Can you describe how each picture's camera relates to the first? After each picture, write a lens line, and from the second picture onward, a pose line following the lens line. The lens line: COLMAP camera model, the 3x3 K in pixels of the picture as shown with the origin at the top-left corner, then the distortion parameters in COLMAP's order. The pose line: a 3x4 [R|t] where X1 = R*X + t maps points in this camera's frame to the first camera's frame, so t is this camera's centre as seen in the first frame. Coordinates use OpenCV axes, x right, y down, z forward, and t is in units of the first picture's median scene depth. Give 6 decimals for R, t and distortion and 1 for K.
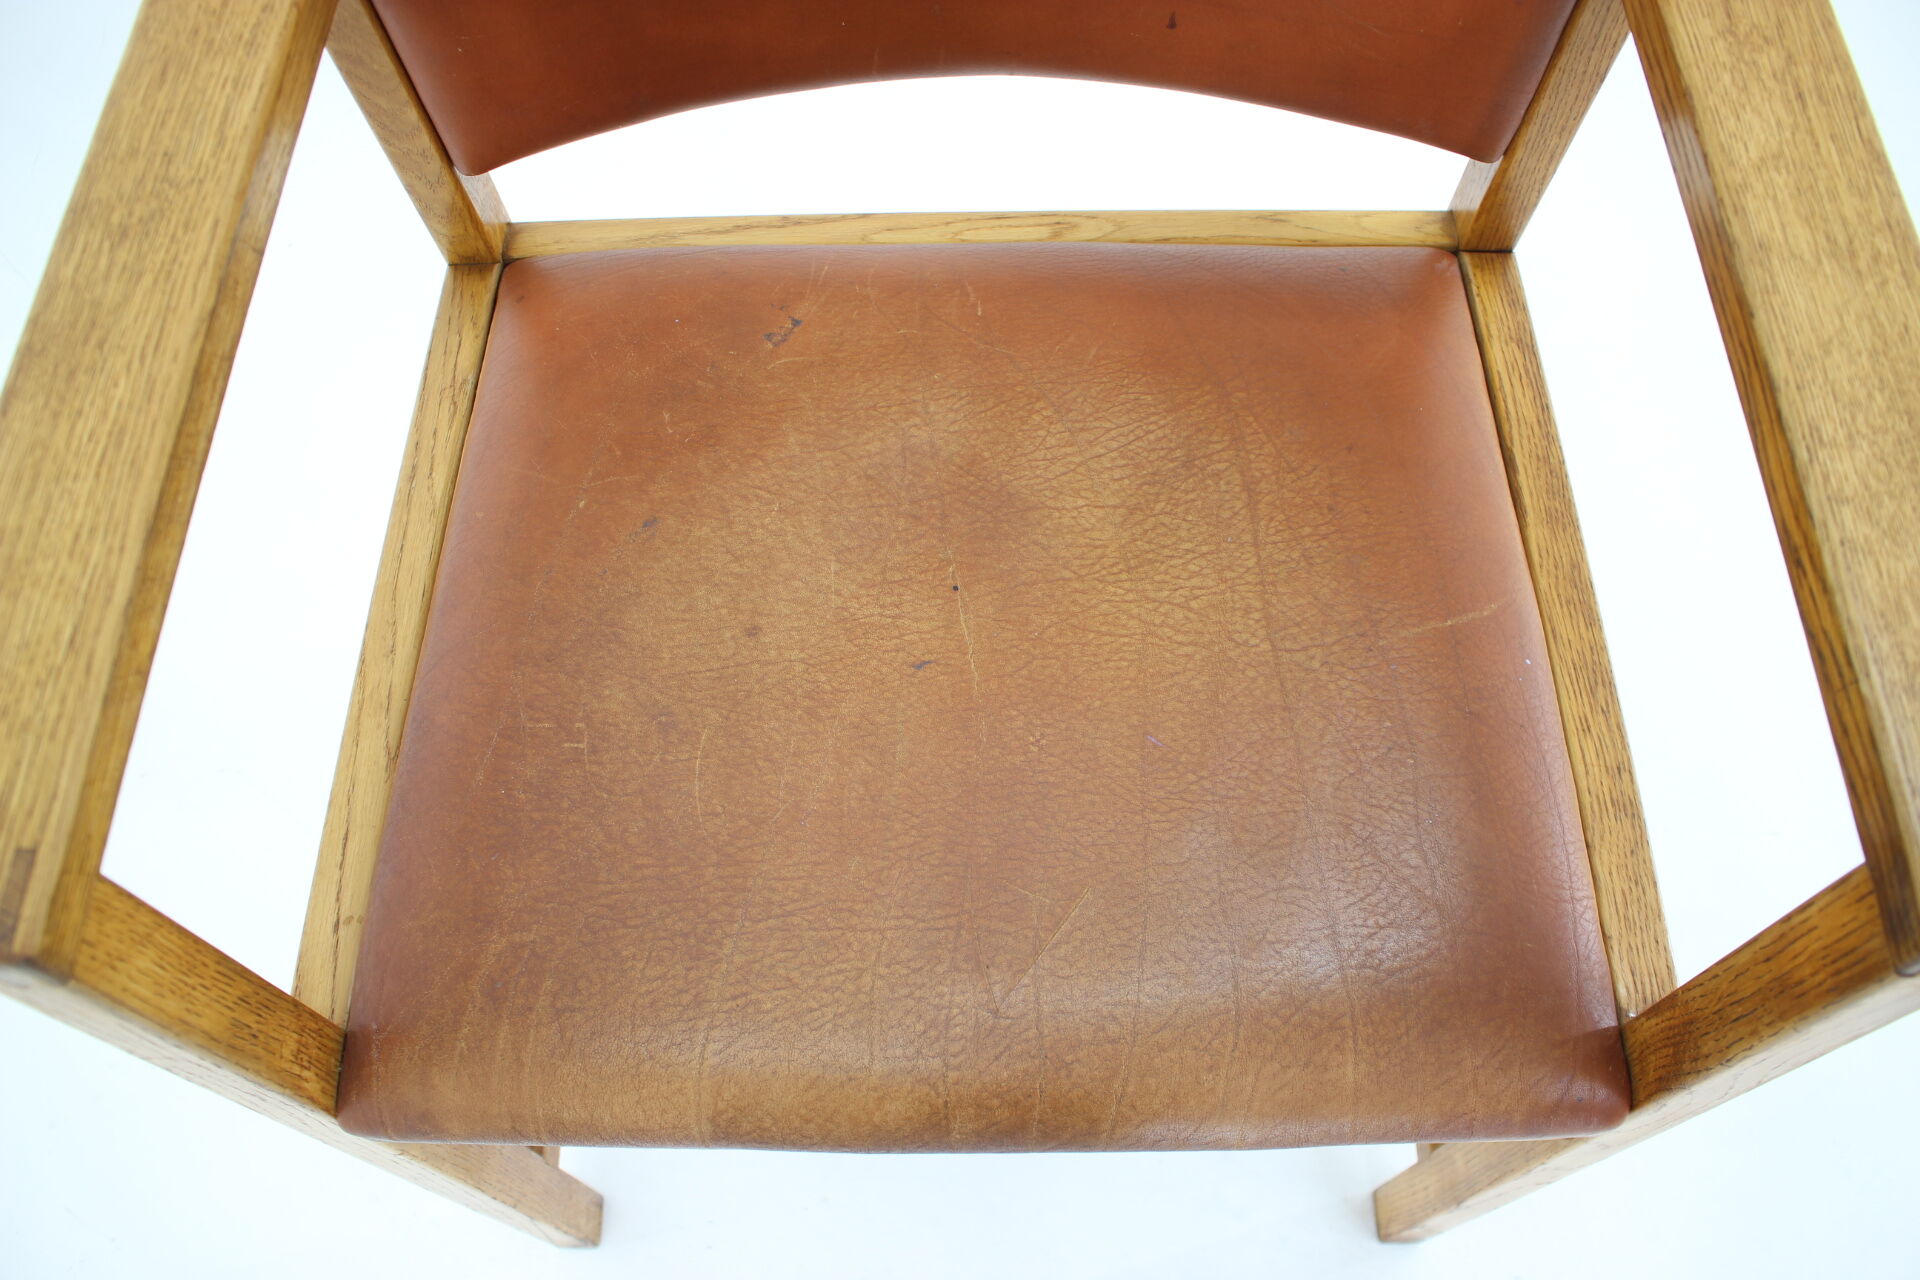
lens RADIAL K [[1611.5, 0, 962.7], [0, 1611.5, 685.9], [0, 0, 1]] dist [-0.152816, 0.111094]
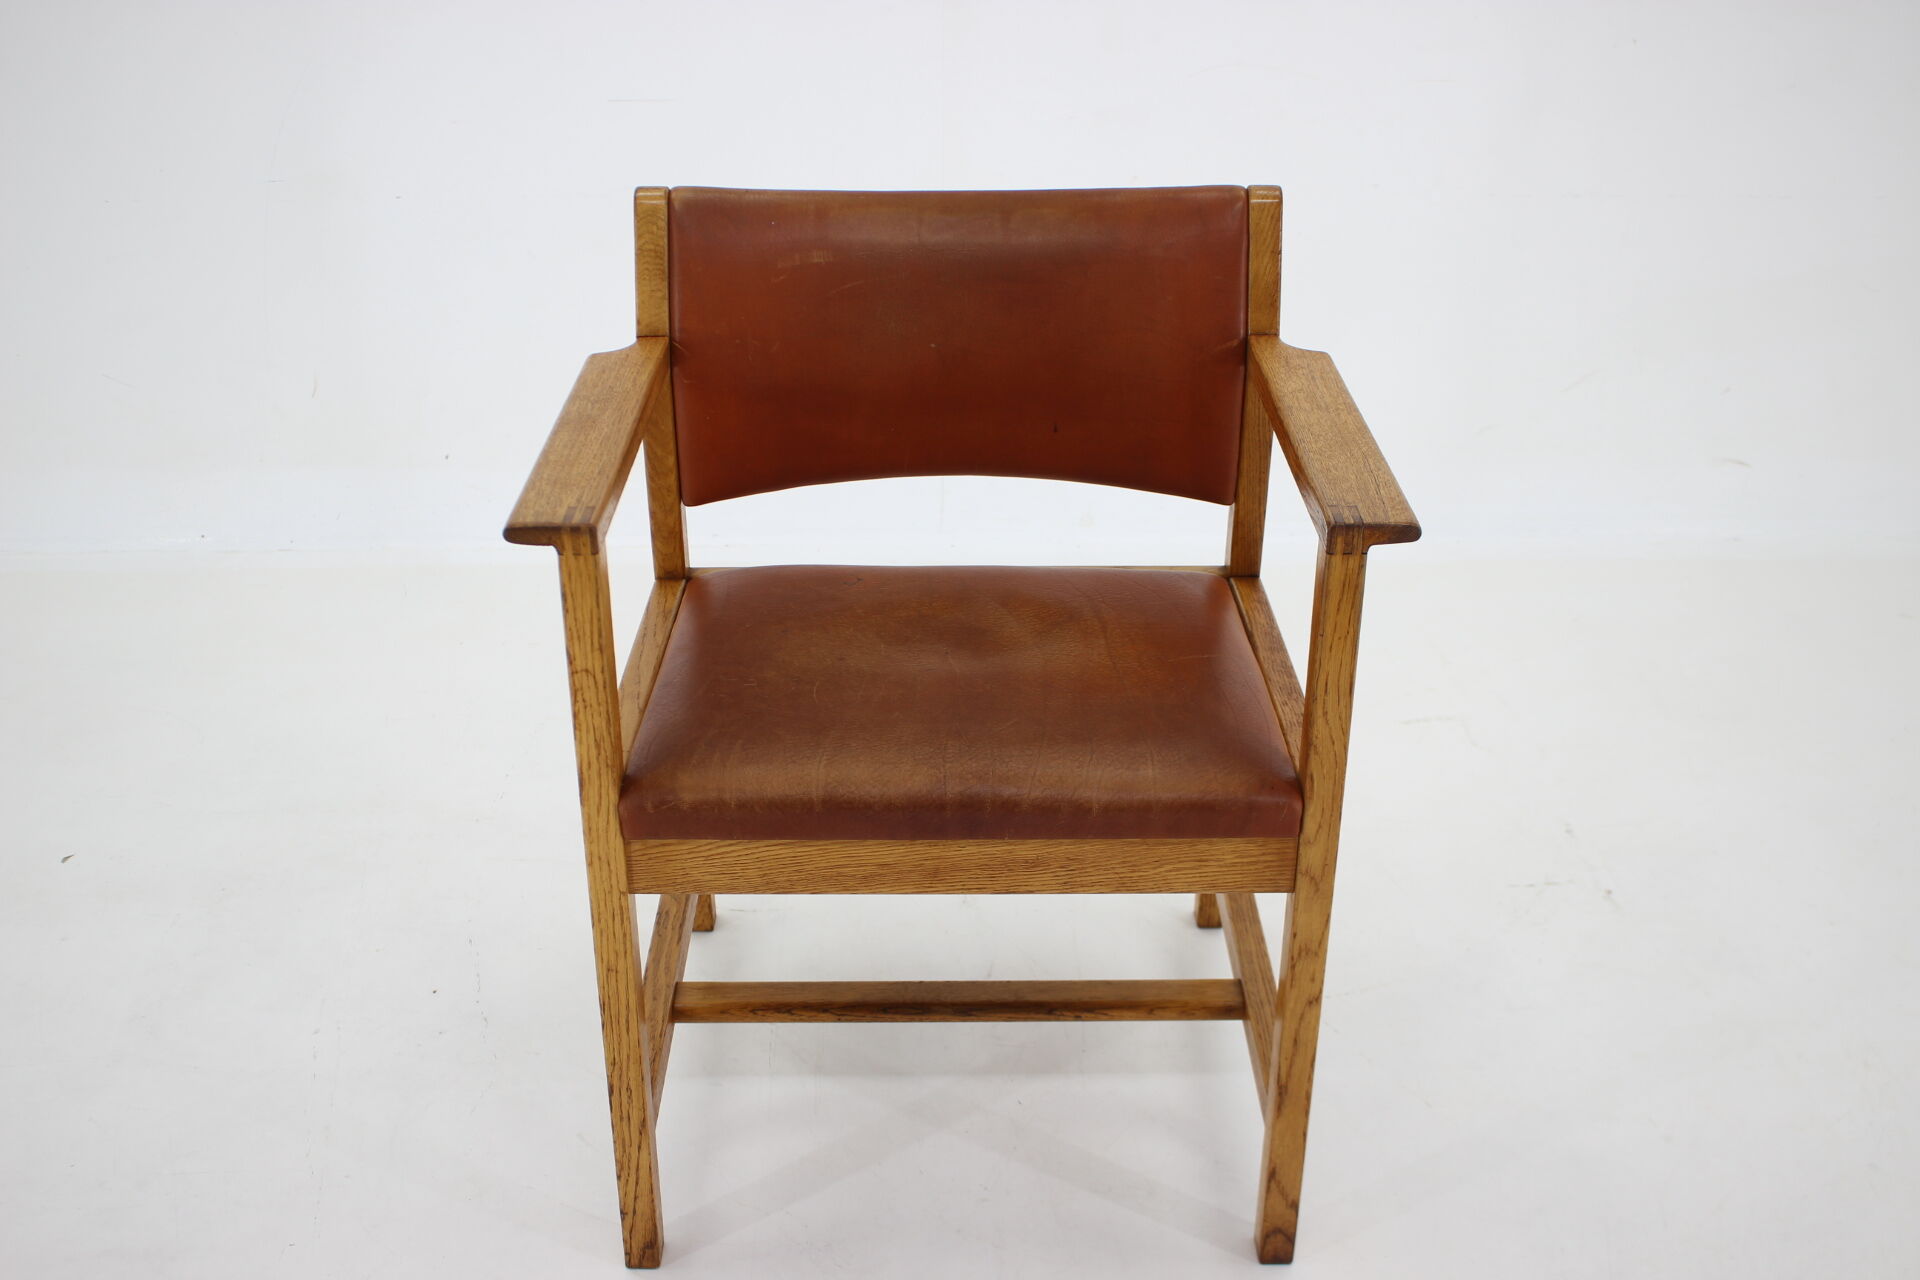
lens RADIAL K [[2147.0, 0, 965.2], [0, 2147.0, 668.7], [0, 0, 1]] dist [-0.095089, 0.000000]
pose [[0.999706, 0.014166, 0.019698, -0.032490], [0.000595, 0.797281, -0.603609, 1.468606], [-0.024255, 0.603443, 0.797037, -0.998124]]
